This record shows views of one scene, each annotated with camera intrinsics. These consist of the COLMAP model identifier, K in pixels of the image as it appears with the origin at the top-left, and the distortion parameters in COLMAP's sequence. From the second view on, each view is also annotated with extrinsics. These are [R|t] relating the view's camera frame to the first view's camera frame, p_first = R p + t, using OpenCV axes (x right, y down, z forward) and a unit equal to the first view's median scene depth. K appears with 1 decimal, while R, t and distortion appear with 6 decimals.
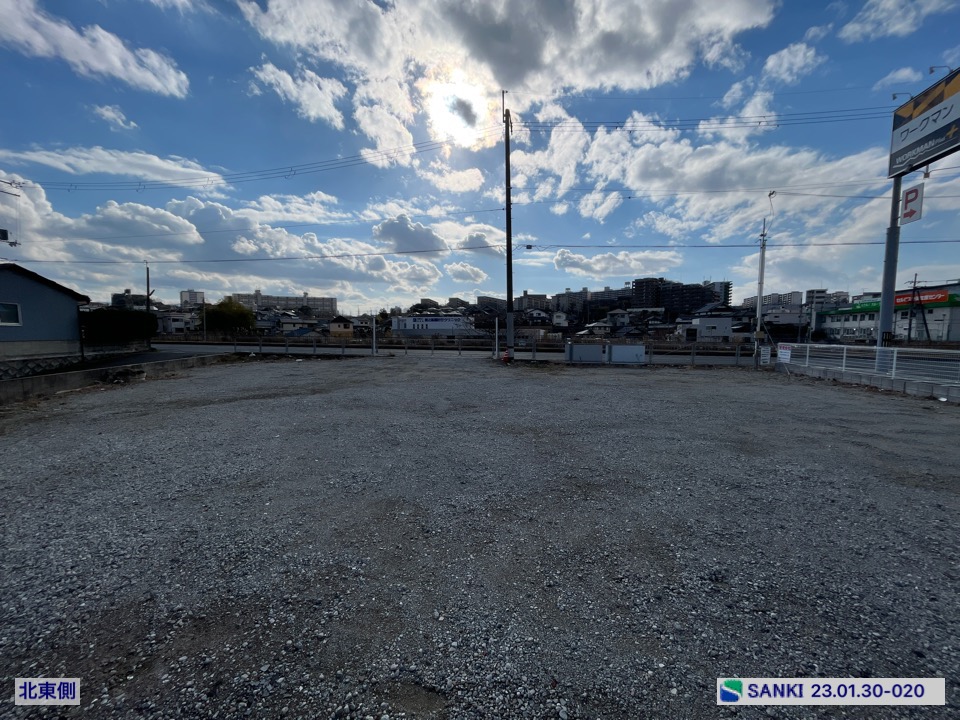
lens RADIAL K [[388.3, 0, 478.1], [0, 388.3, 363.7], [0, 0, 1]] dist [-0.003008, -0.000183]
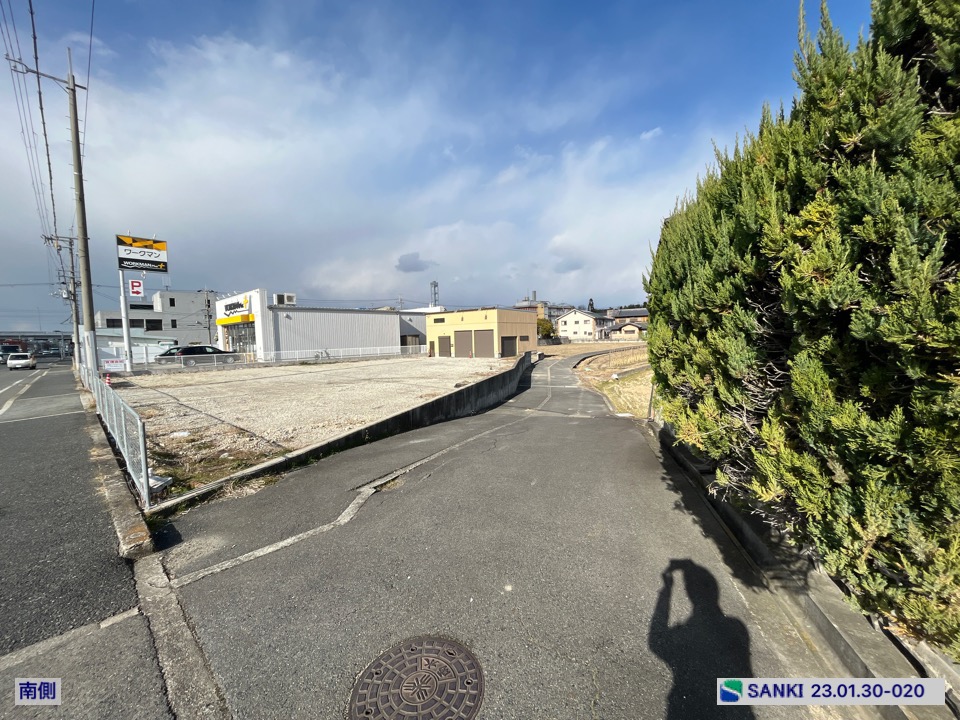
lens RADIAL K [[383.6, 0, 478.7], [0, 383.6, 359.3], [0, 0, 1]] dist [-0.002179, -0.000031]
pose [[-0.859587, -0.009473, 0.510902, -1.340362], [0.063720, 0.990037, 0.125566, -0.161273], [-0.507001, 0.140489, -0.850419, 1.684749]]
